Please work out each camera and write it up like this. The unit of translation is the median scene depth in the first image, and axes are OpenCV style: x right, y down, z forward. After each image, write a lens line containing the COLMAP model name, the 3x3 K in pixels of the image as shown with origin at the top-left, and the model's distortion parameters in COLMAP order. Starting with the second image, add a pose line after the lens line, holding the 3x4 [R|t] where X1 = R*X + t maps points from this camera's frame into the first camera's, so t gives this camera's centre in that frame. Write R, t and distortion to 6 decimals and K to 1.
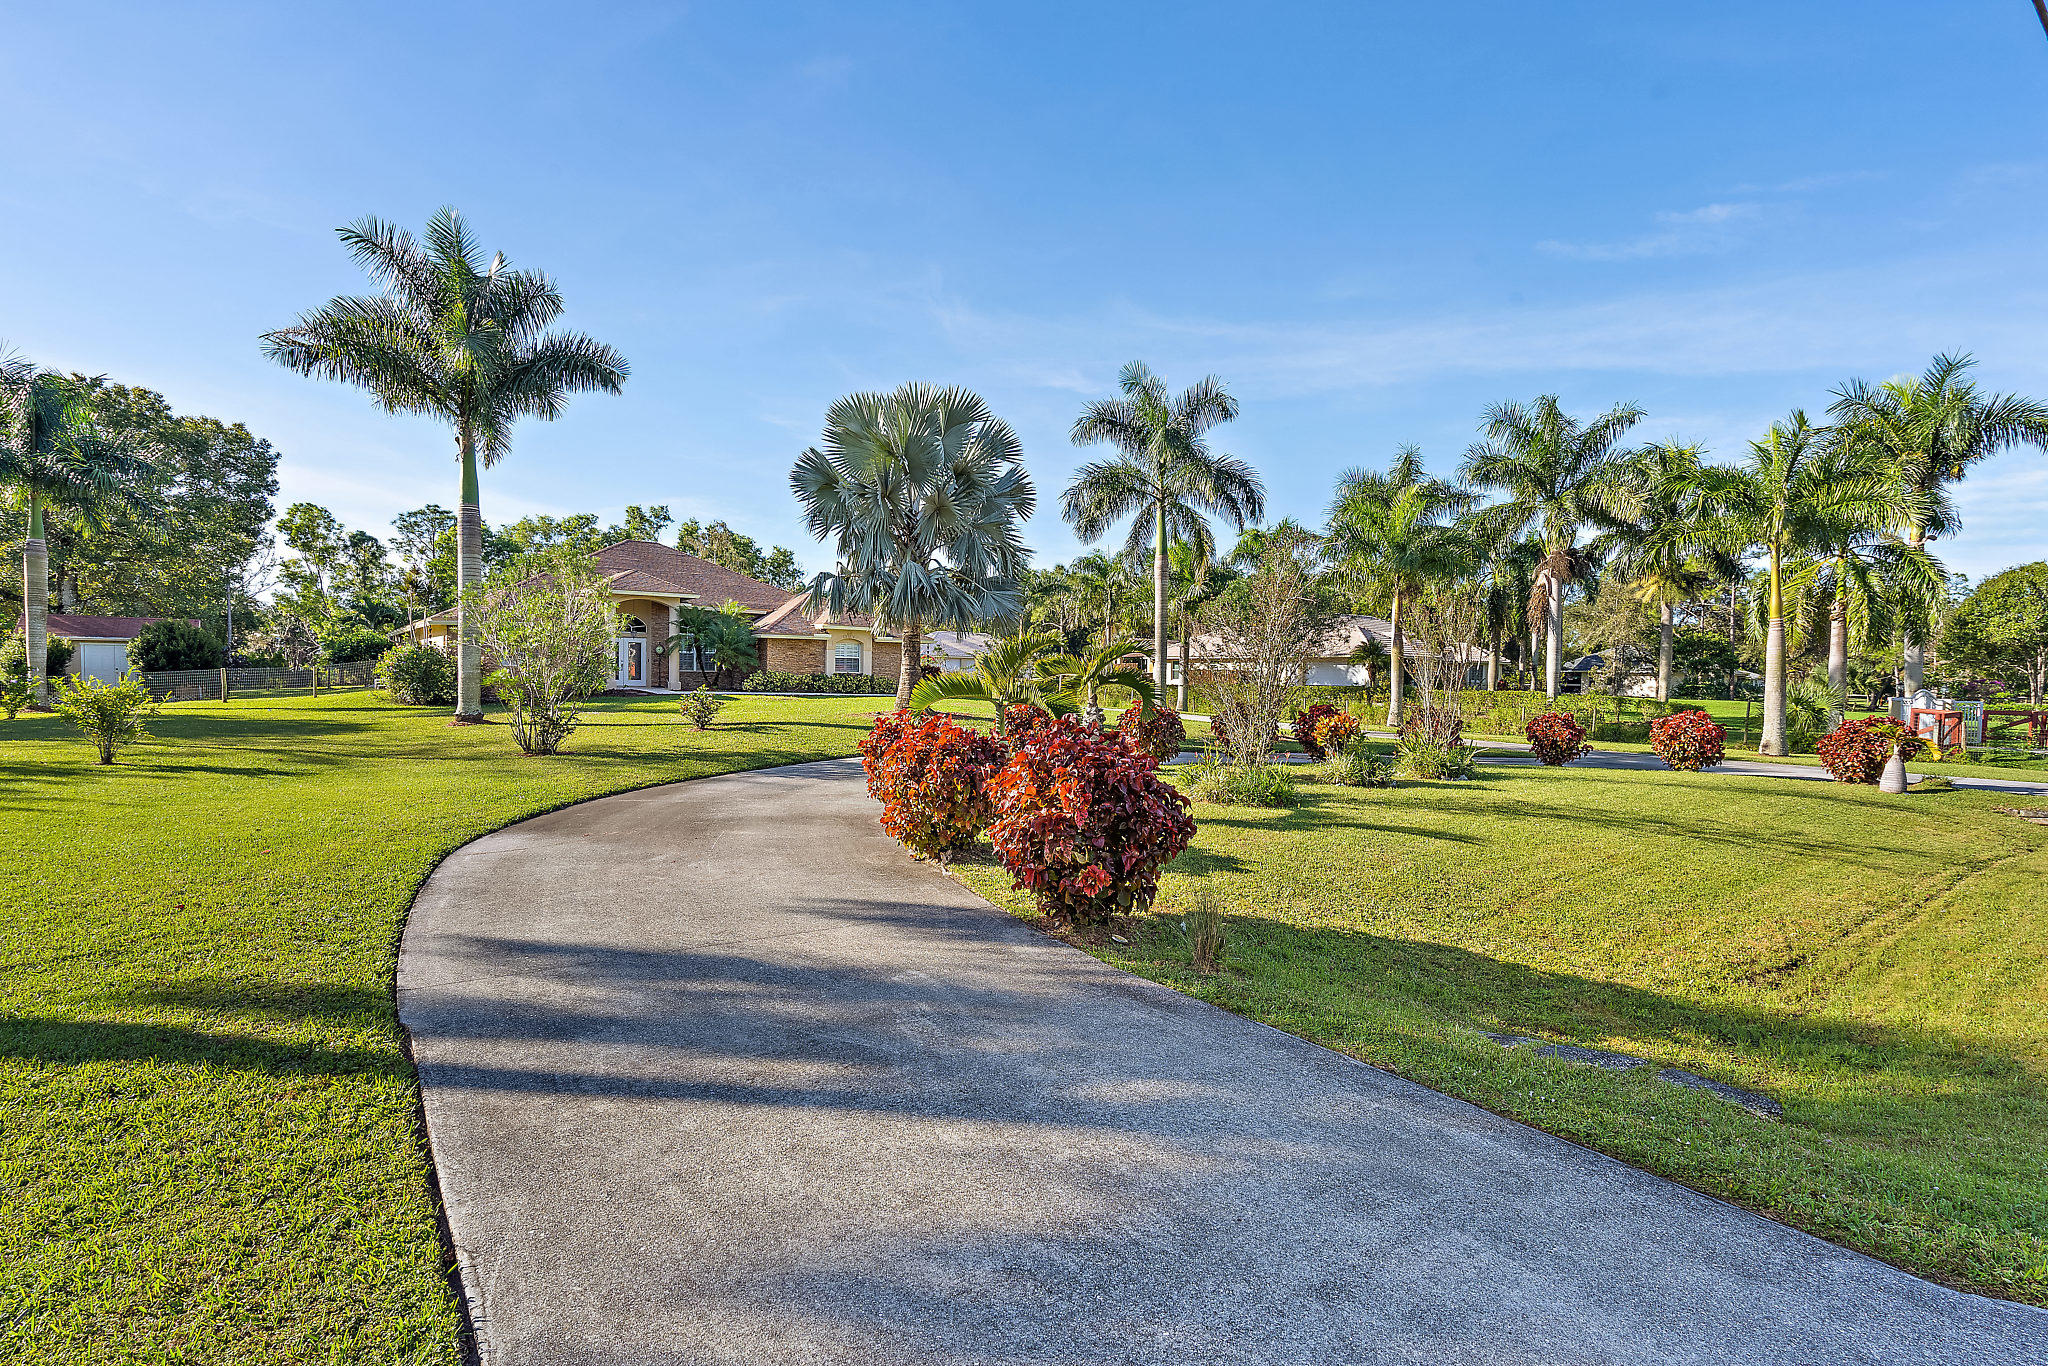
lens RADIAL K [[956.5, 0, 1011.5], [0, 956.5, 680.1], [0, 0, 1]] dist [-0.001415, 0.003855]
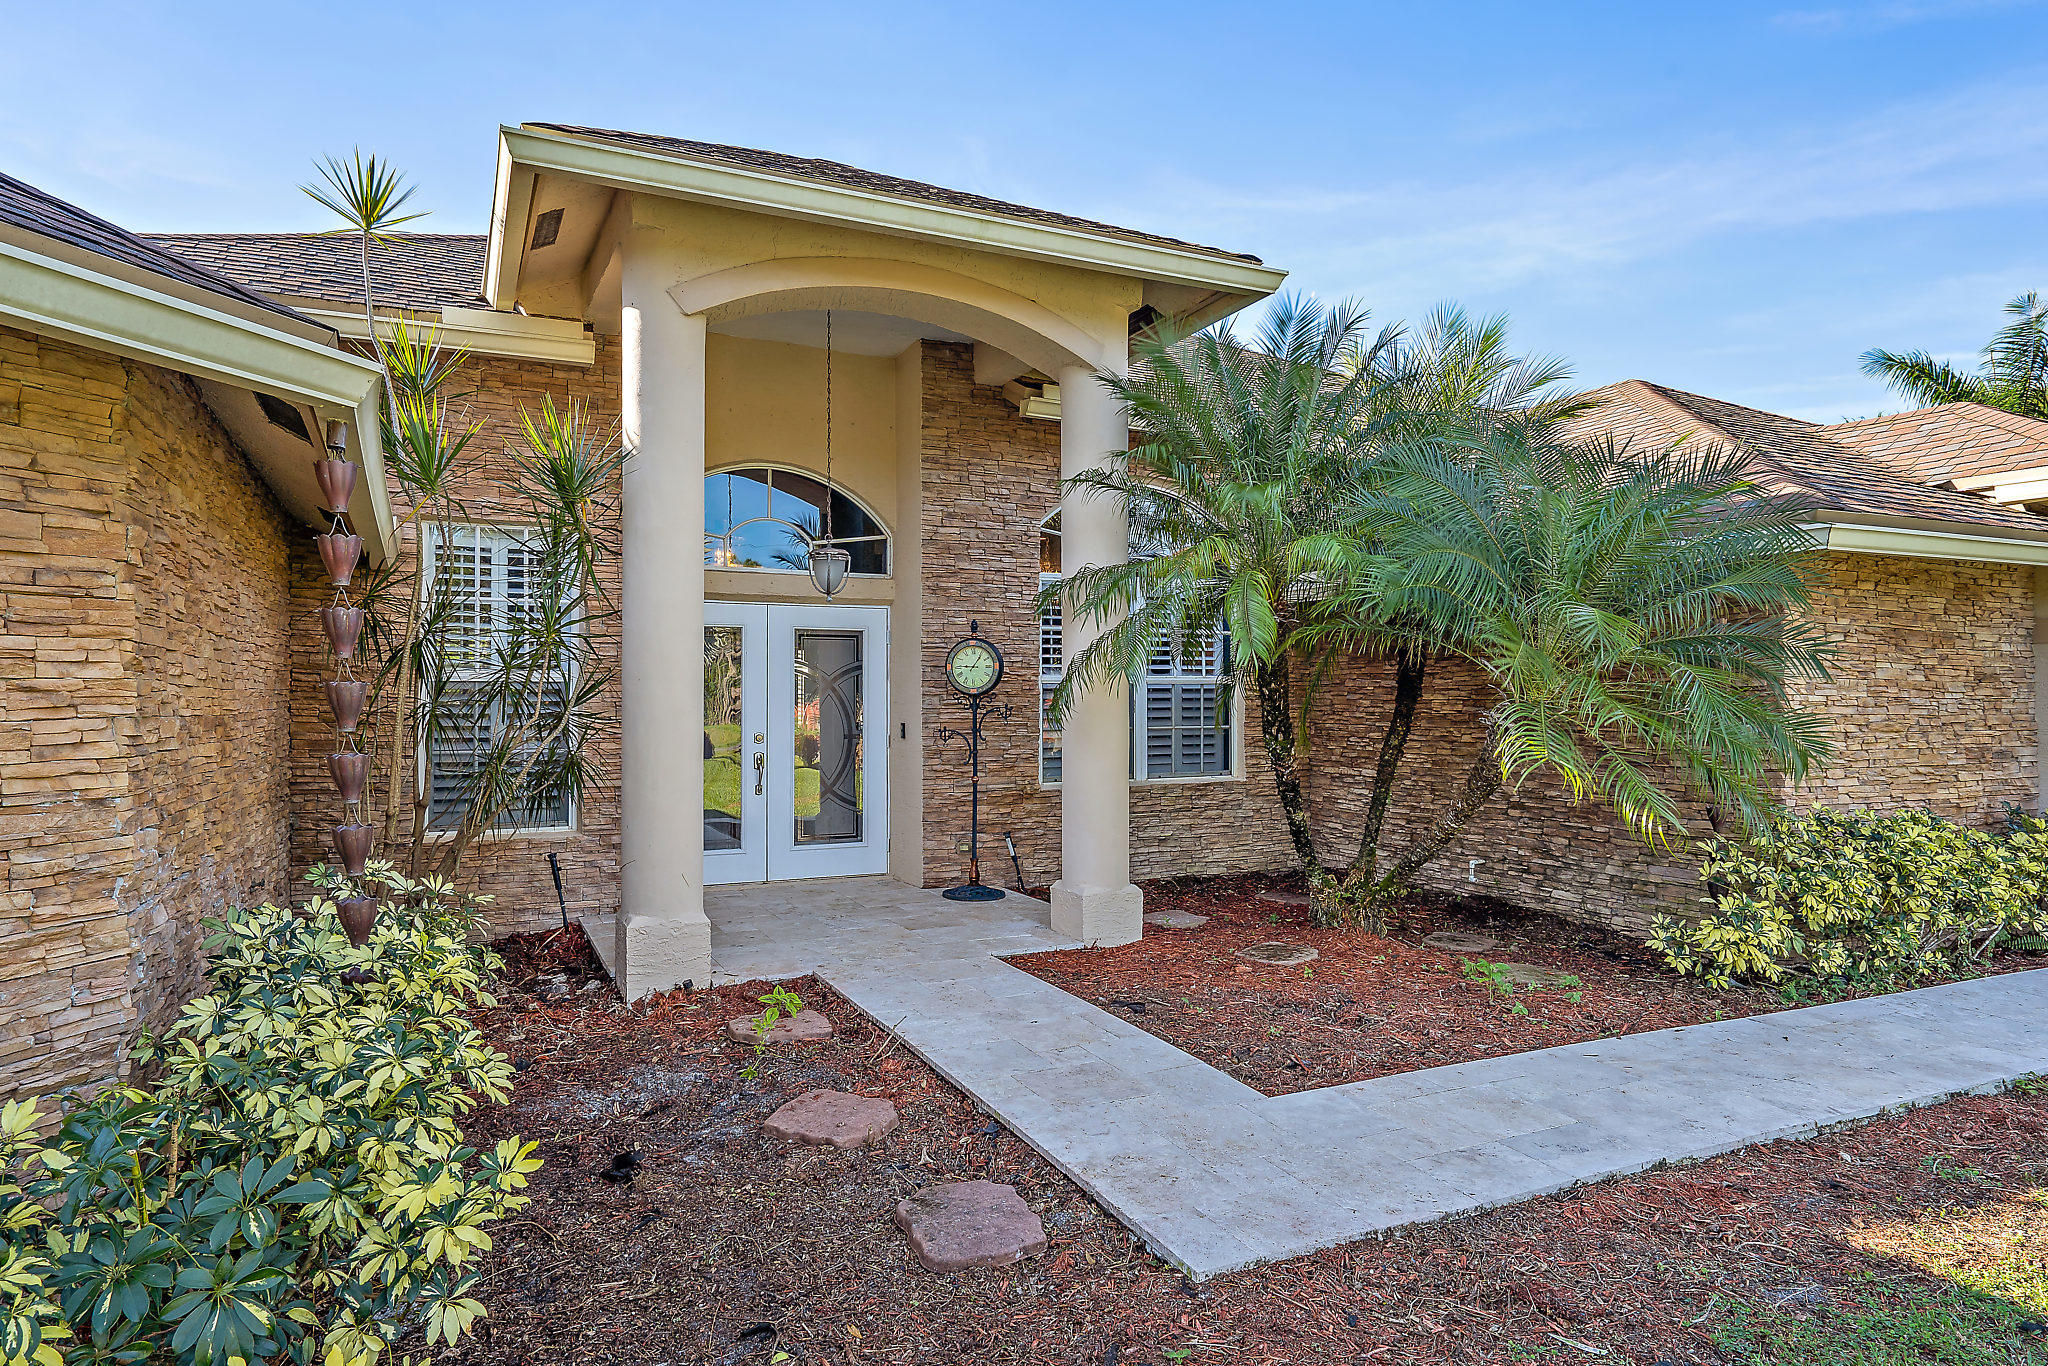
lens RADIAL K [[1224.3, 0, 1023.1], [0, 1224.3, 683.9], [0, 0, 1]] dist [0.002579, 0.000089]
pose [[0.981498, -0.021071, -0.190308, -0.316604], [0.017149, 0.999606, -0.022231, -0.024059], [0.190702, 0.018556, 0.981473, 0.787176]]
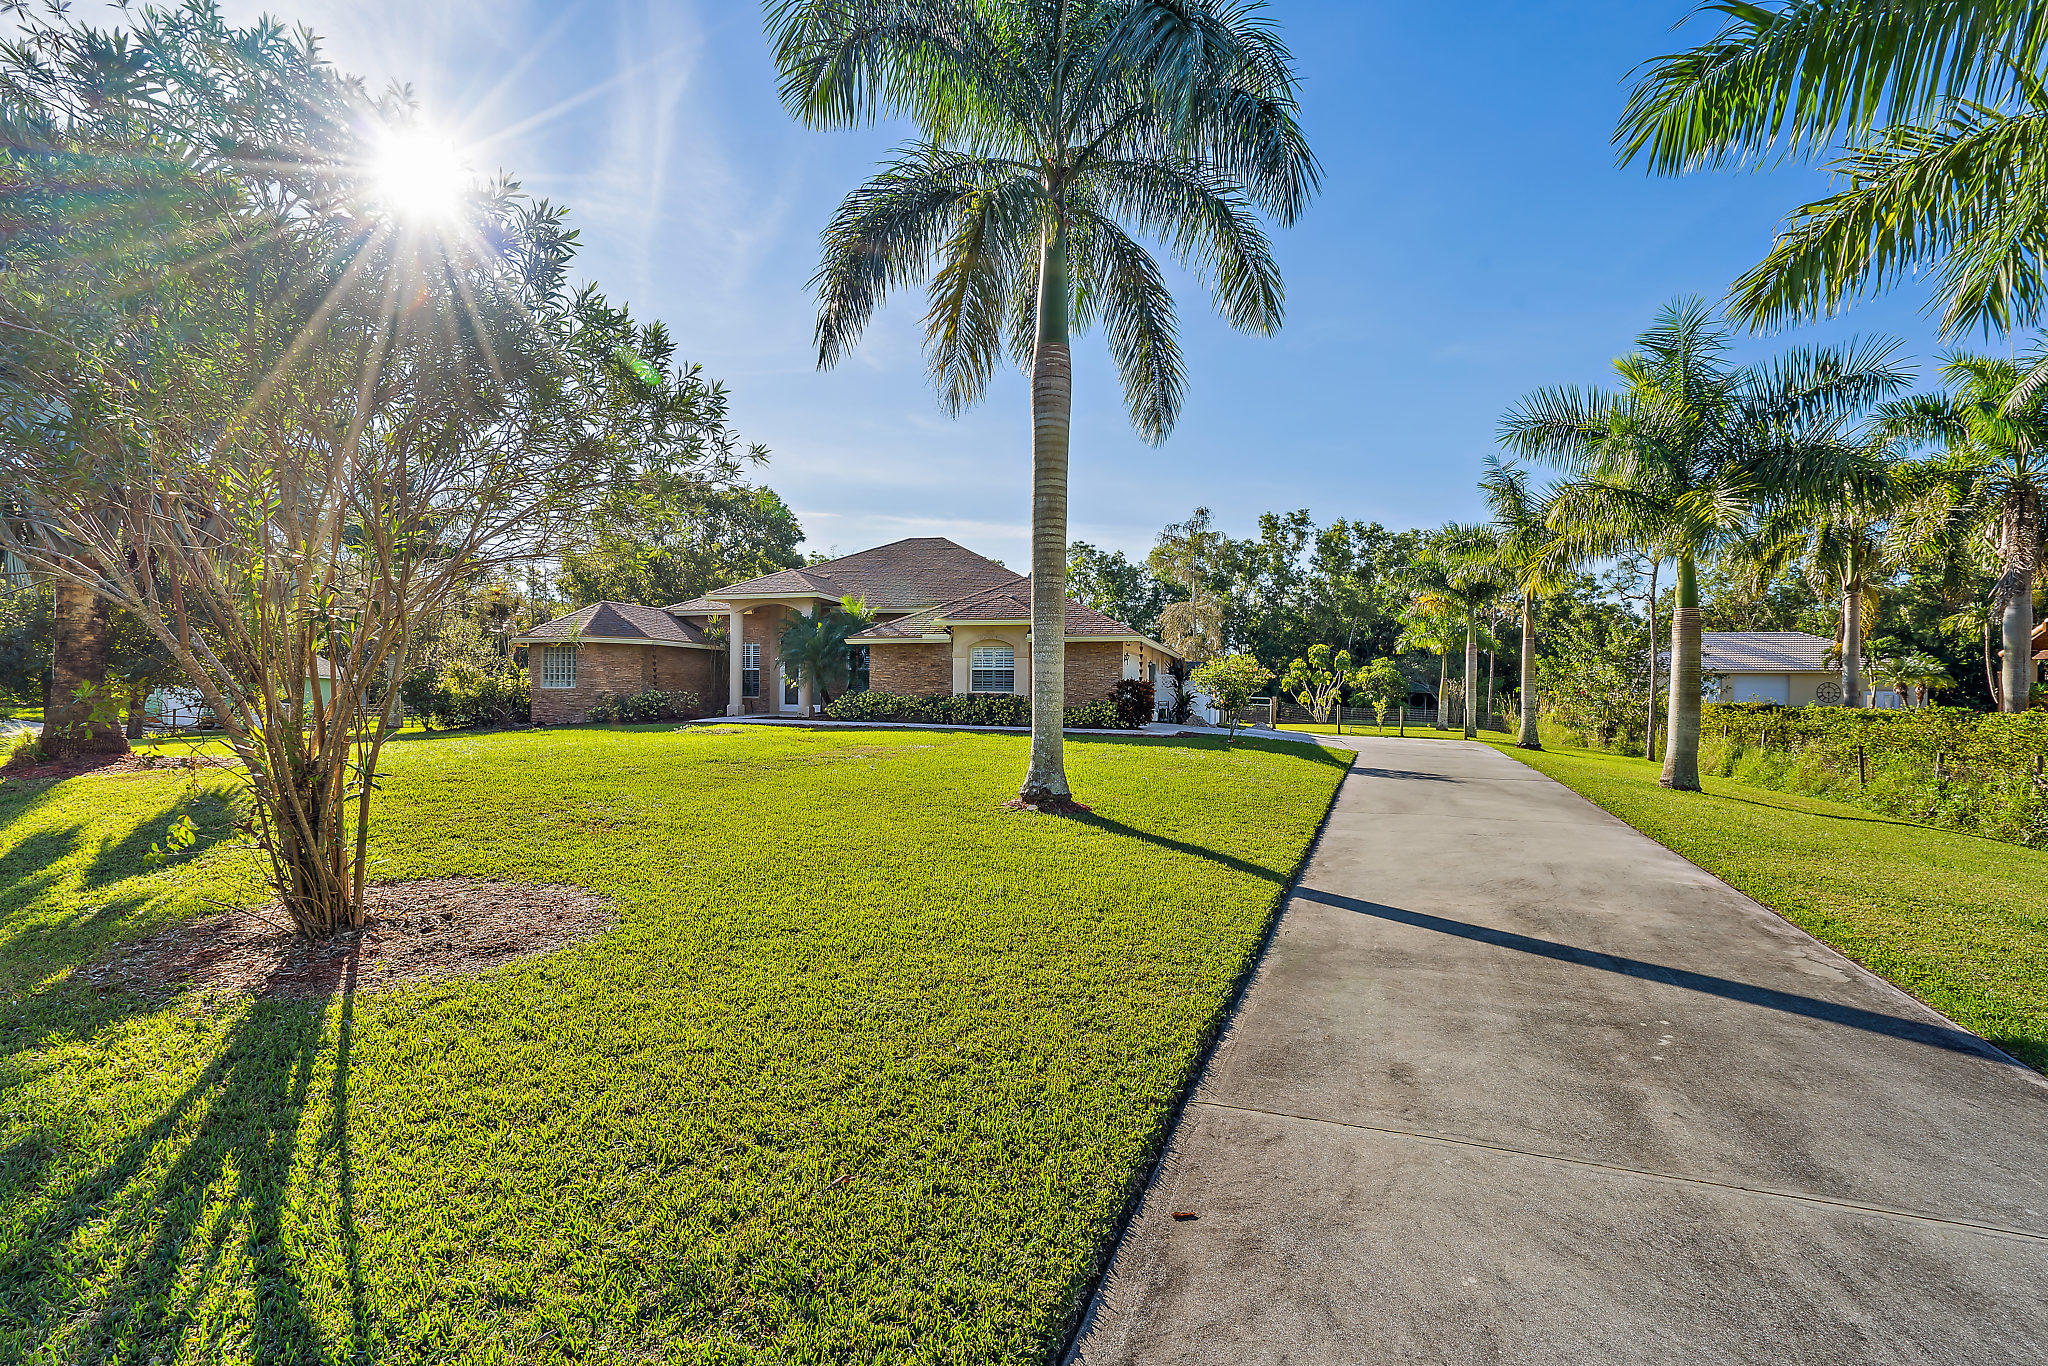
lens RADIAL K [[956.5, 0, 1028.9], [0, 956.5, 691.4], [0, 0, 1]] dist [-0.001415, 0.003855]
pose [[0.631322, -0.013575, -0.775402, 0.356418], [-0.002747, 0.999801, -0.019740, 0.004288], [0.775516, 0.014593, 0.631159, 0.625071]]
